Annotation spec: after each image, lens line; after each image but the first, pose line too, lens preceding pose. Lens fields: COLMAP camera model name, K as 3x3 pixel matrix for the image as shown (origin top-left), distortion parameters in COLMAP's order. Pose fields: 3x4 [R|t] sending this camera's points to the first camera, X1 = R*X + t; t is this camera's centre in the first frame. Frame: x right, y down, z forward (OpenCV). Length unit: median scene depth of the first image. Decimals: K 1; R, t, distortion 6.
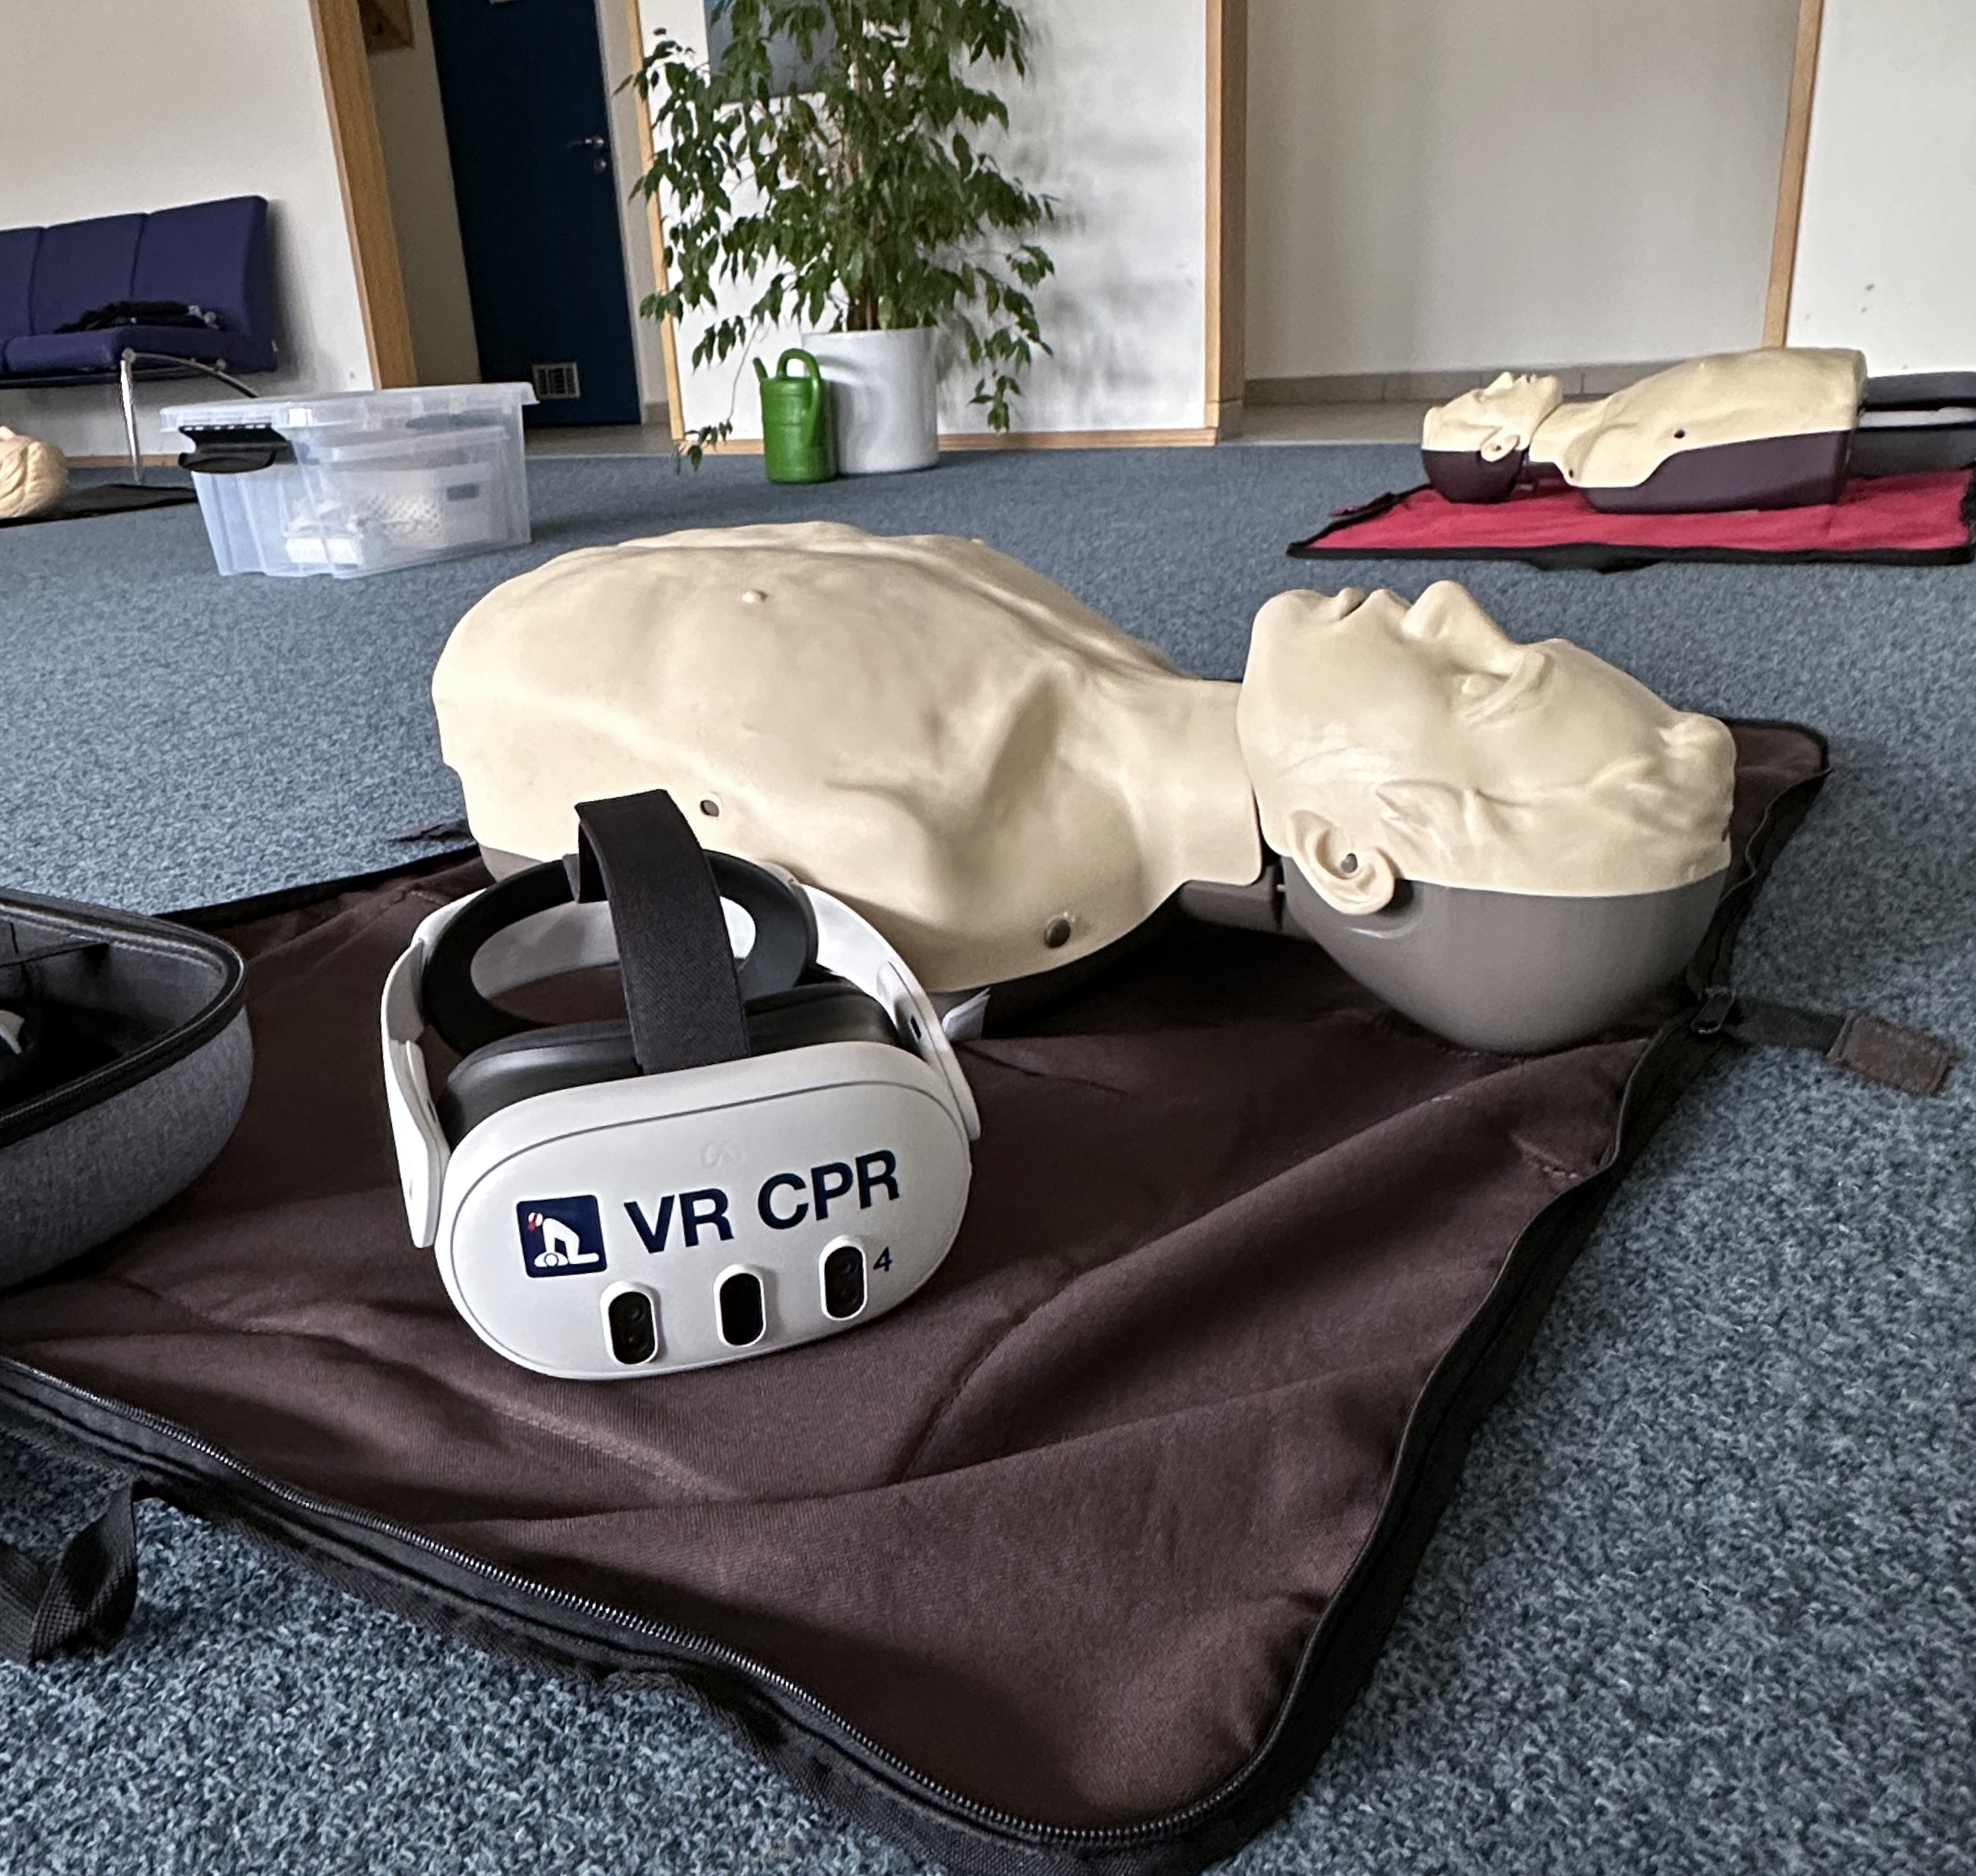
lens RADIAL K [[1681.0, 0, 988.0], [0, 1681.0, 938.0], [0, 0, 1]] dist [-0.005474, 0.012144]
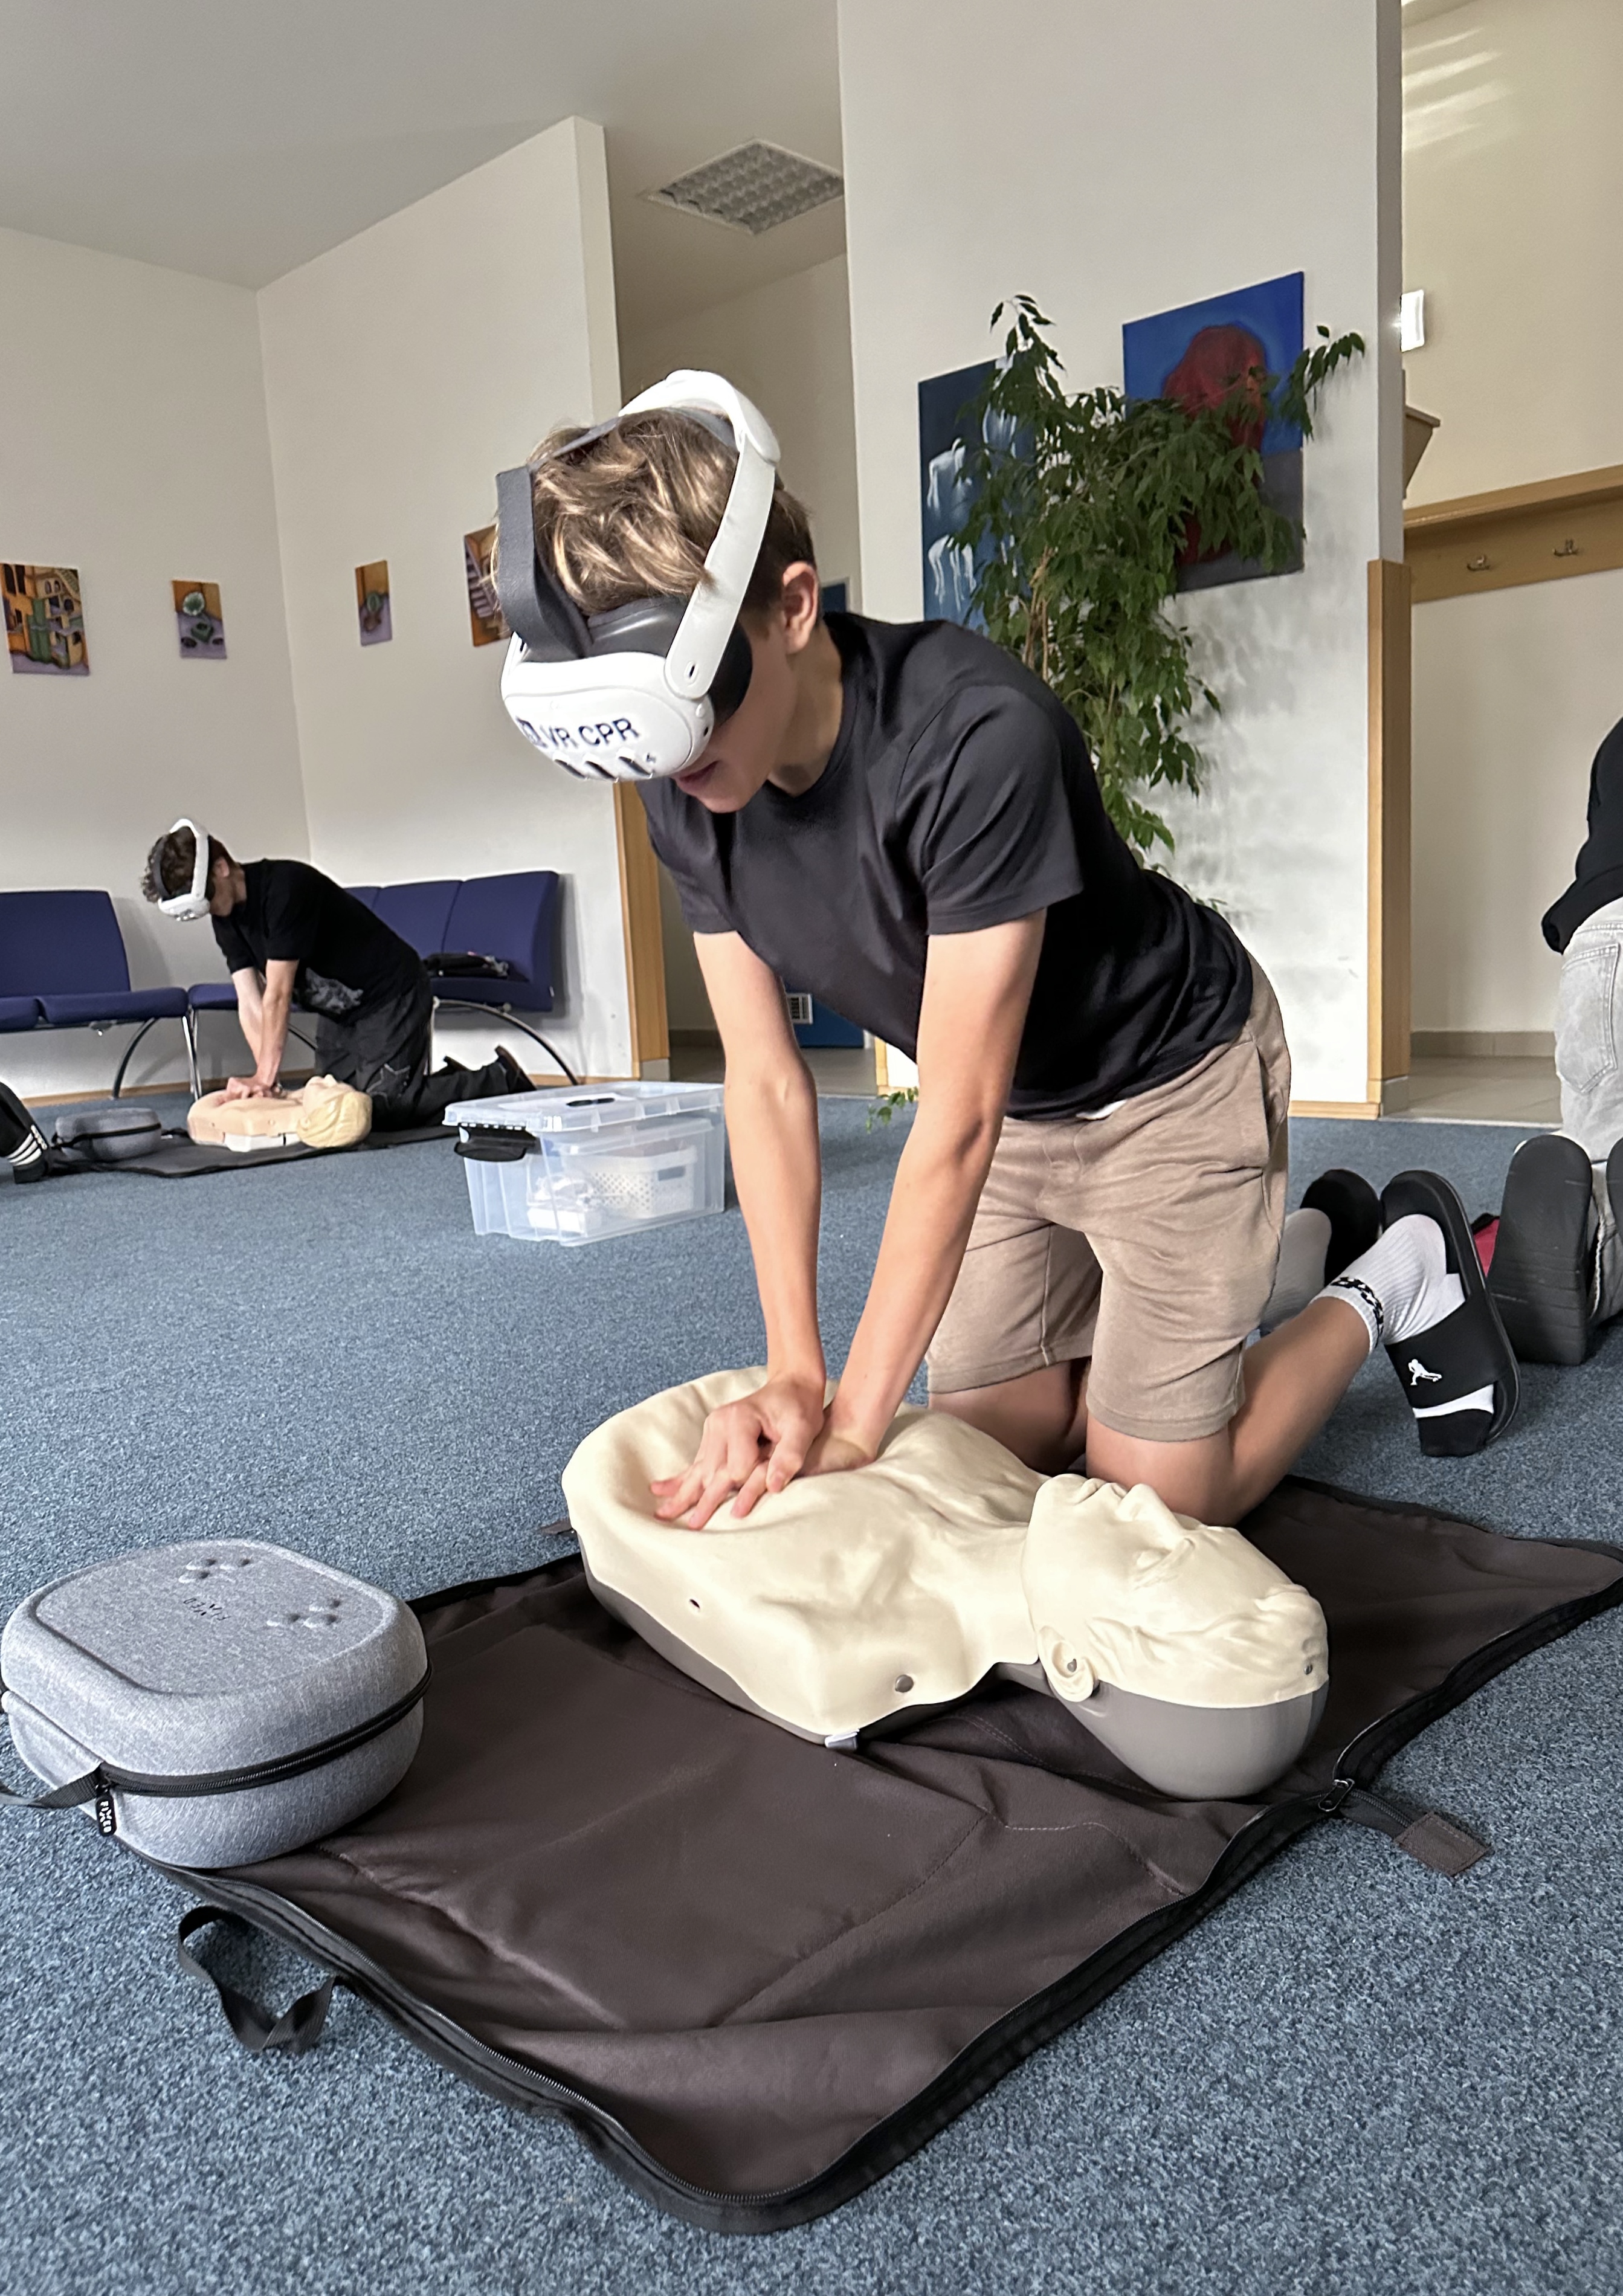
lens RADIAL K [[1701.1, 0, 811.5], [0, 1701.1, 1148.0], [0, 0, 1]] dist [0.149909, -0.002068]
pose [[0.972409, 0.031263, -0.231178, 0.076670], [-0.081972, 0.973576, -0.213142, -0.034598], [0.218406, 0.226211, 0.949277, -0.163380]]
